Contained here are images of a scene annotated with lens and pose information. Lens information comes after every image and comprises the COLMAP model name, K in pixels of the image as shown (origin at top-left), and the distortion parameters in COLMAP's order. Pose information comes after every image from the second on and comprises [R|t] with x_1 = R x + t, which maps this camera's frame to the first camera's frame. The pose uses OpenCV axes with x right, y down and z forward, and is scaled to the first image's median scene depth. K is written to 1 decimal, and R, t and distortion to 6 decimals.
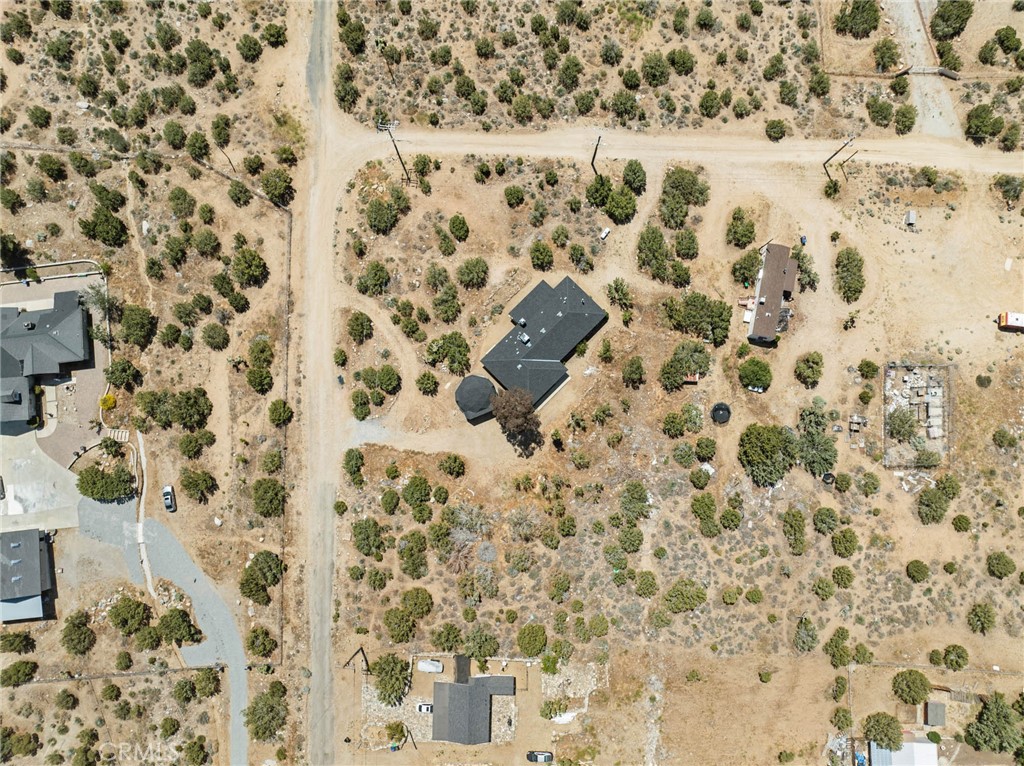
lens RADIAL K [[718.8, 0, 510.3], [0, 718.8, 393.8], [0, 0, 1]] dist [-0.048422, 0.023013]
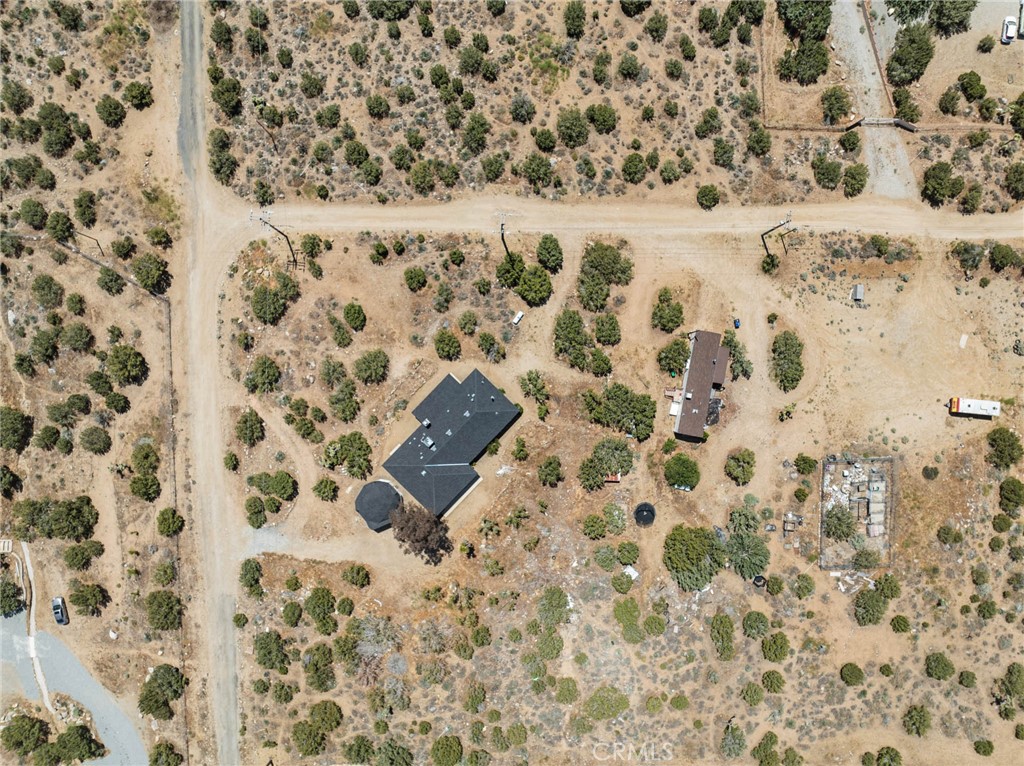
lens RADIAL K [[718.8, 0, 531.5], [0, 718.8, 368.5], [0, 0, 1]] dist [-0.048422, 0.023013]
pose [[0.999744, -0.020093, 0.010440, 0.140019], [0.019057, 0.995637, 0.091345, -0.244747], [-0.012229, -0.091123, 0.995765, 0.094708]]
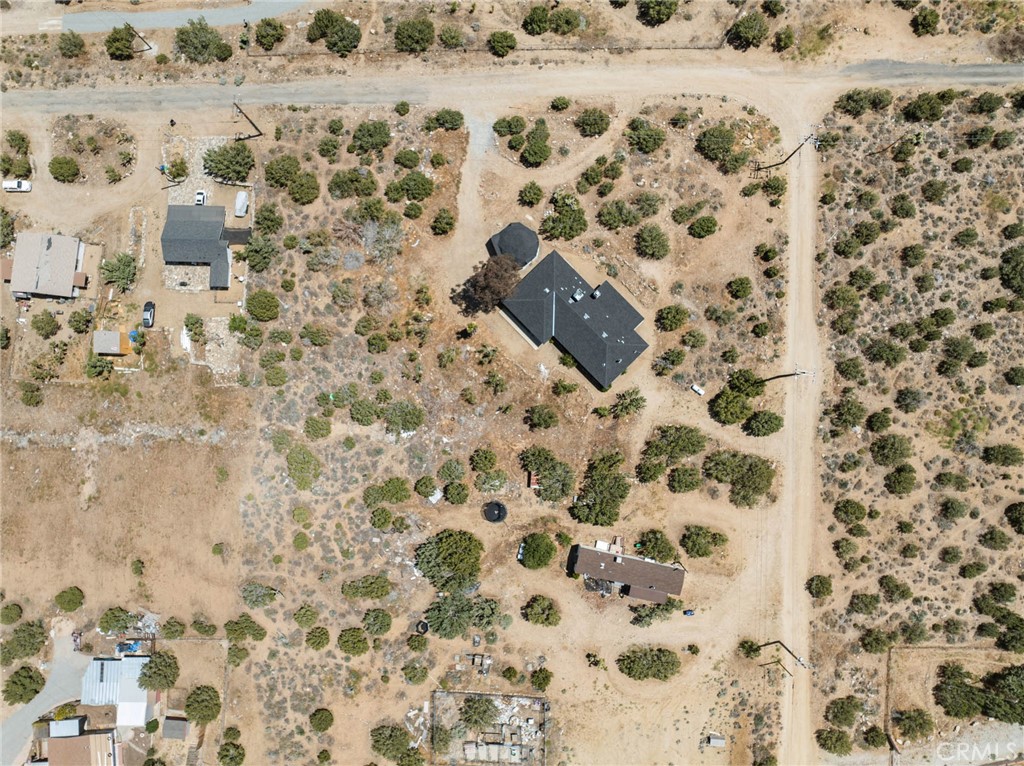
lens RADIAL K [[718.8, 0, 512.4], [0, 718.8, 391.7], [0, 0, 1]] dist [-0.048422, 0.023013]
pose [[-0.011517, 0.998974, -0.043791, 0.178705], [-0.993464, -0.006458, 0.113960, -0.096337], [0.113560, 0.044817, 0.992520, 0.085670]]
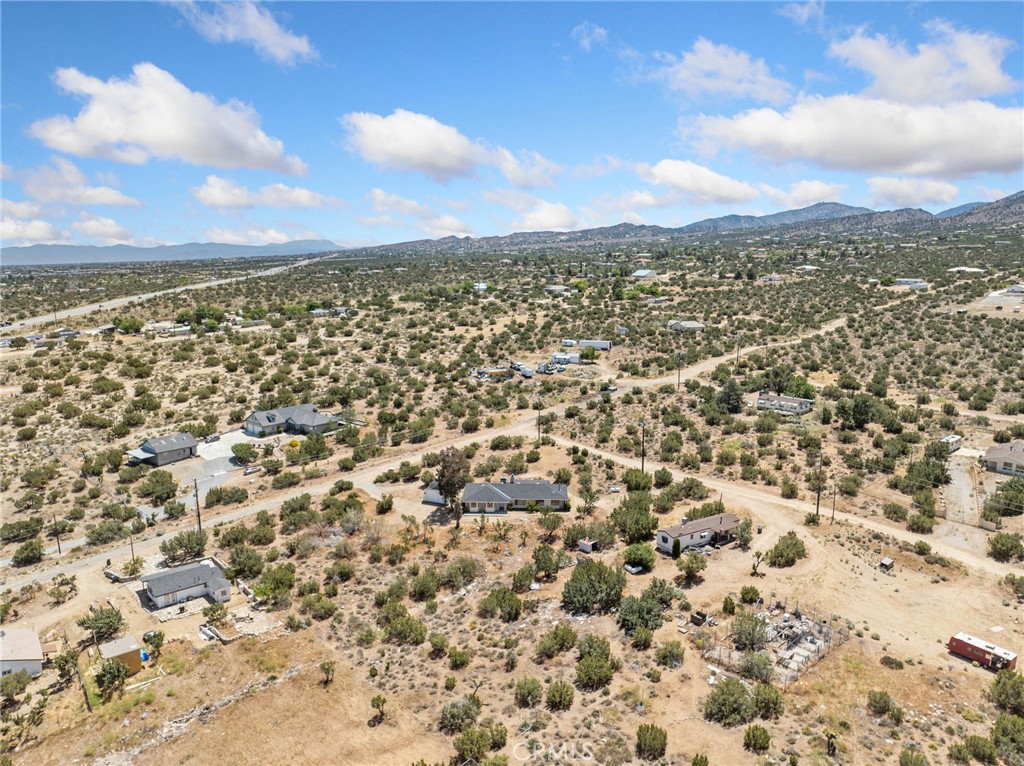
lens RADIAL K [[718.8, 0, 514.4], [0, 718.8, 392.6], [0, 0, 1]] dist [-0.048422, 0.023013]
pose [[0.683209, 0.154742, -0.713639, 0.866092], [-0.726860, 0.237803, -0.644302, 0.651324], [0.070005, 0.958908, 0.274945, 0.501469]]
